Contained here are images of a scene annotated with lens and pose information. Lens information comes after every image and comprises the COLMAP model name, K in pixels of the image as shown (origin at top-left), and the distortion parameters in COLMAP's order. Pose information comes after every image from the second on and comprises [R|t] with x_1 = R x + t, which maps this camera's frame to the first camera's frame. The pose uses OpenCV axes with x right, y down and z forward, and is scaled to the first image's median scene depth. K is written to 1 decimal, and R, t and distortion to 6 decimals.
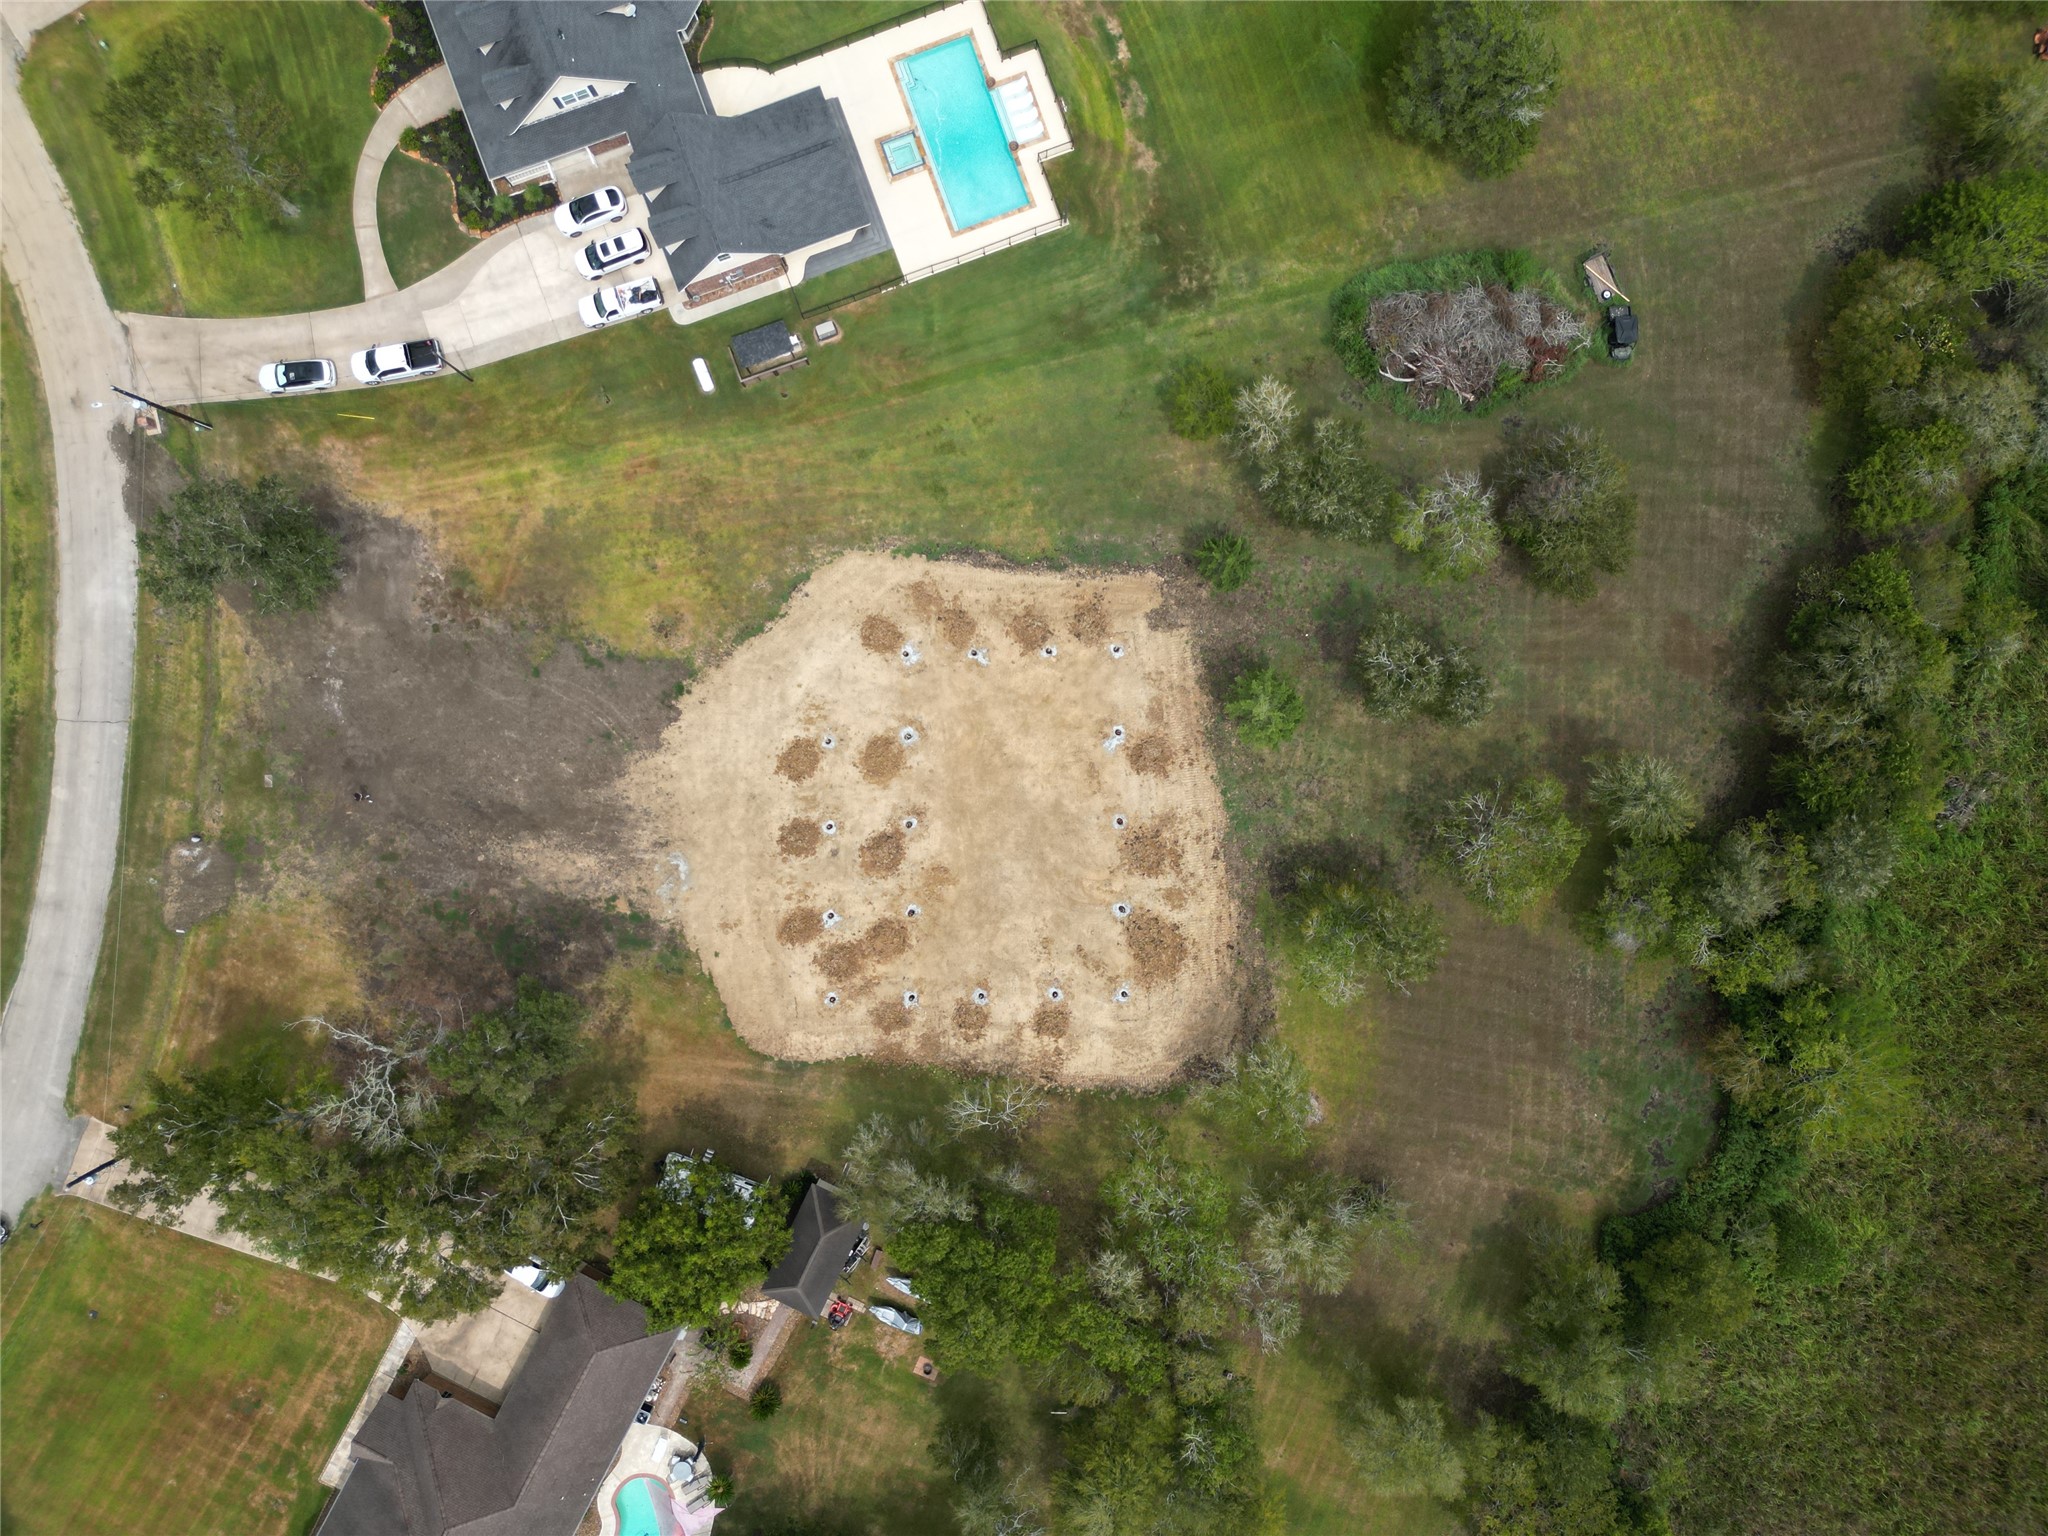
lens RADIAL K [[1440.4, 0, 1024.0], [0, 1440.4, 768.0], [0, 0, 1]] dist [0.069509, -0.072126]
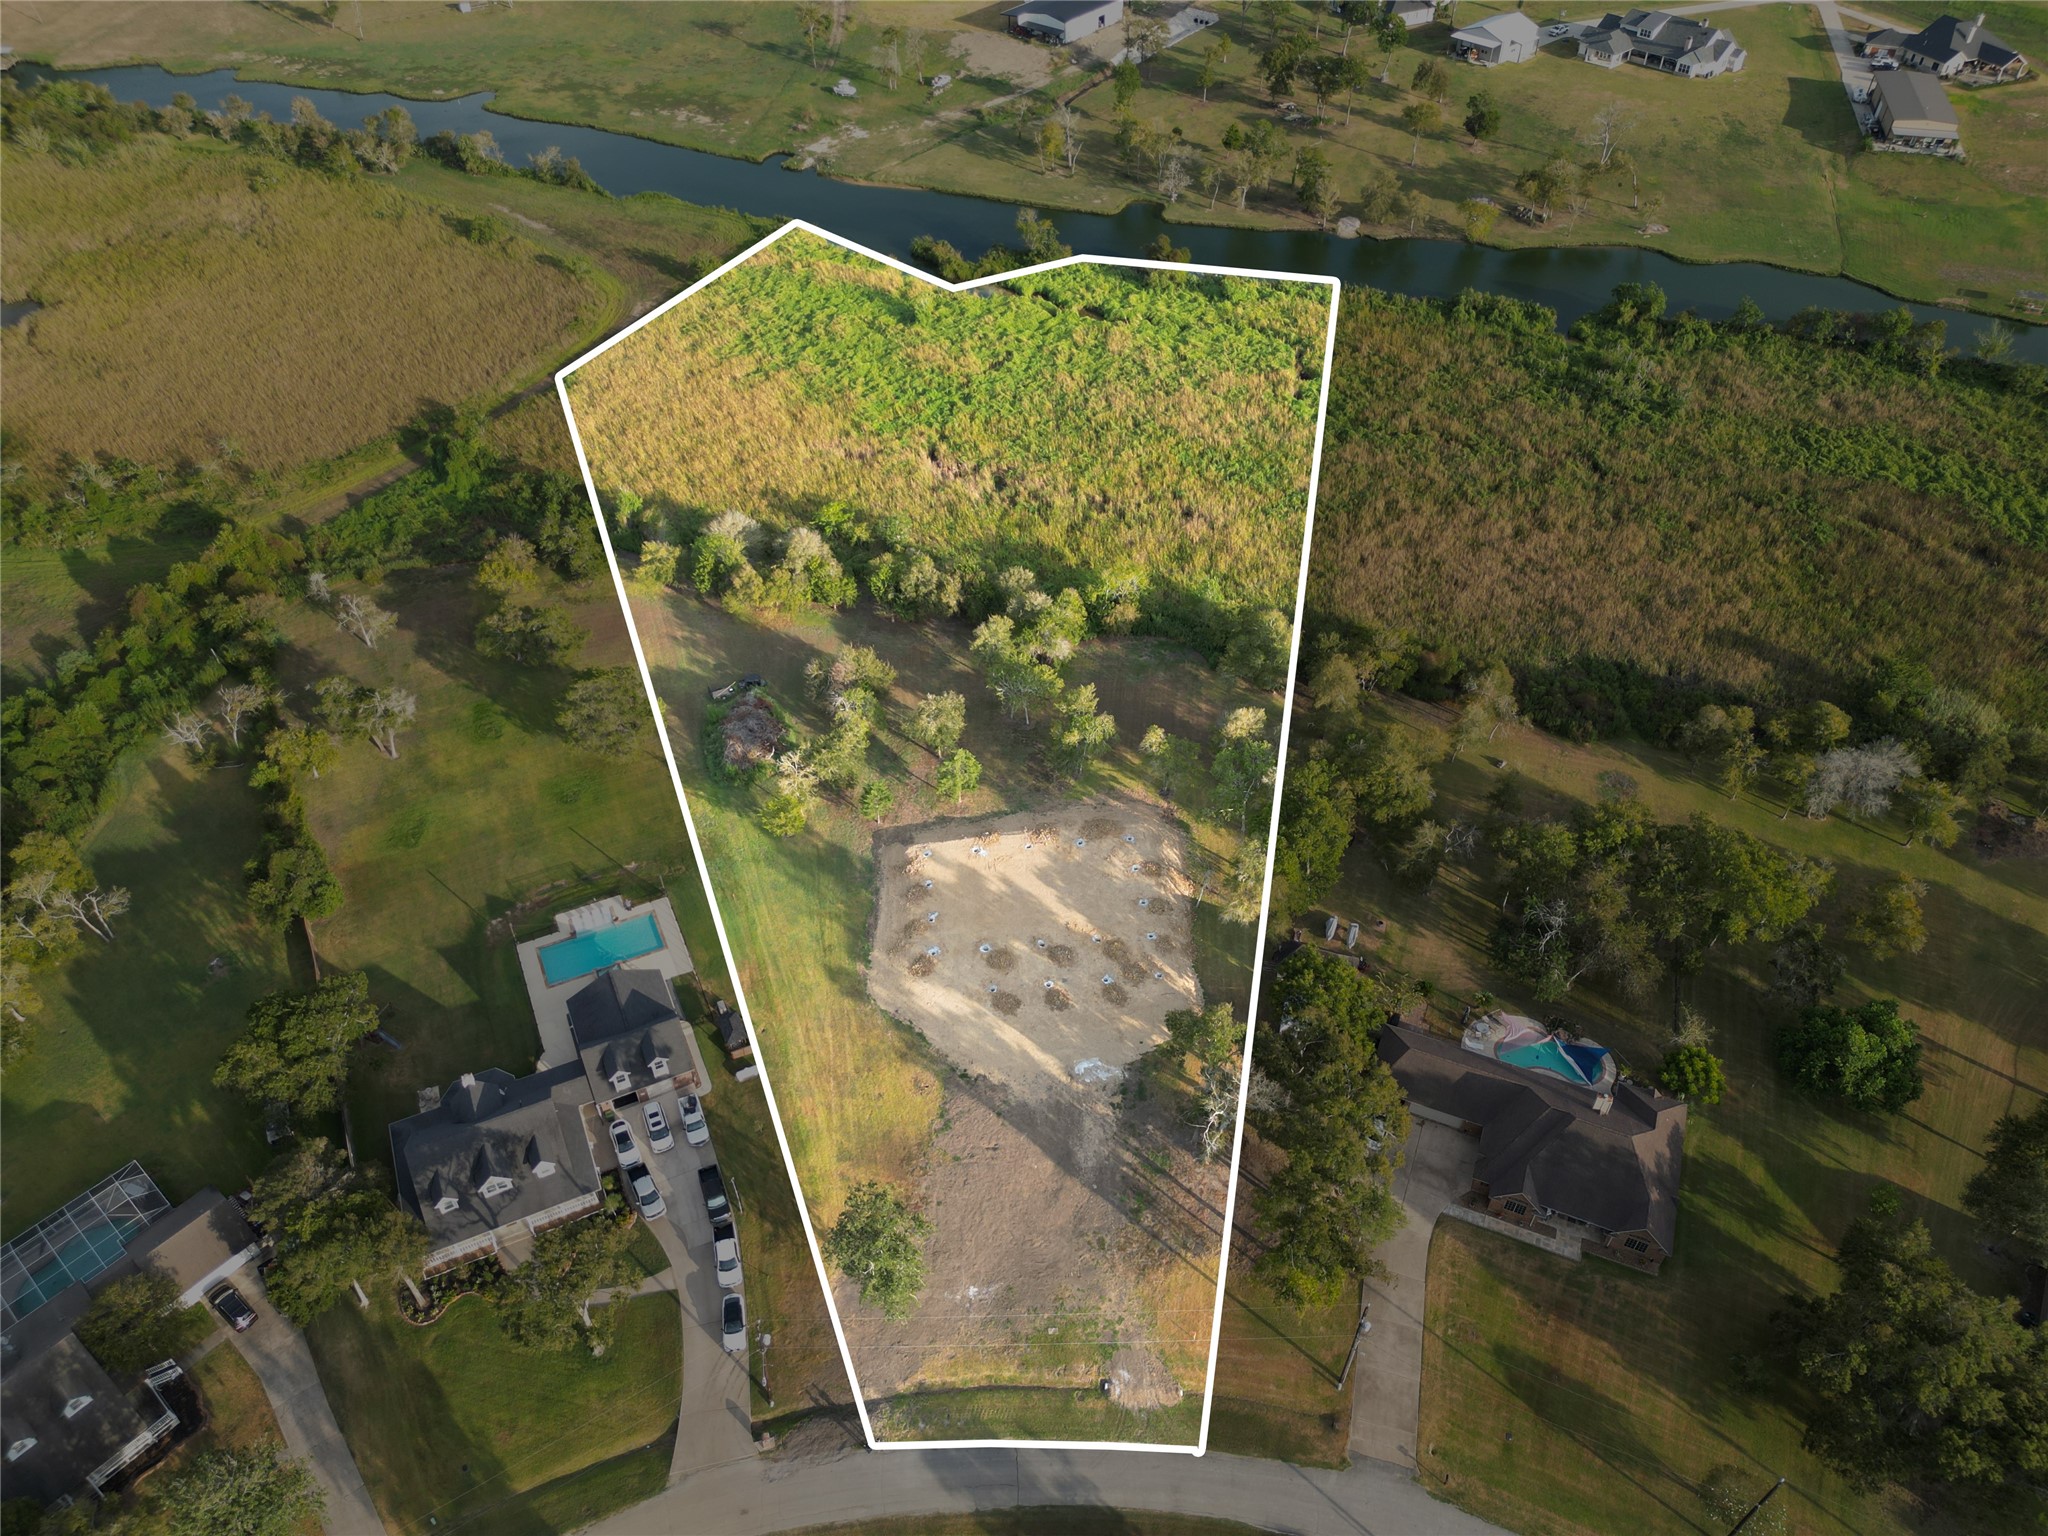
lens RADIAL K [[1440.4, 0, 1024.0], [0, 1440.4, 768.0], [0, 0, 1]] dist [0.069509, -0.072126]
pose [[-0.081574, -0.678213, 0.730324, -1.098890], [0.996596, -0.046755, 0.067897, -0.079190], [-0.011903, 0.733377, 0.679718, -0.213060]]
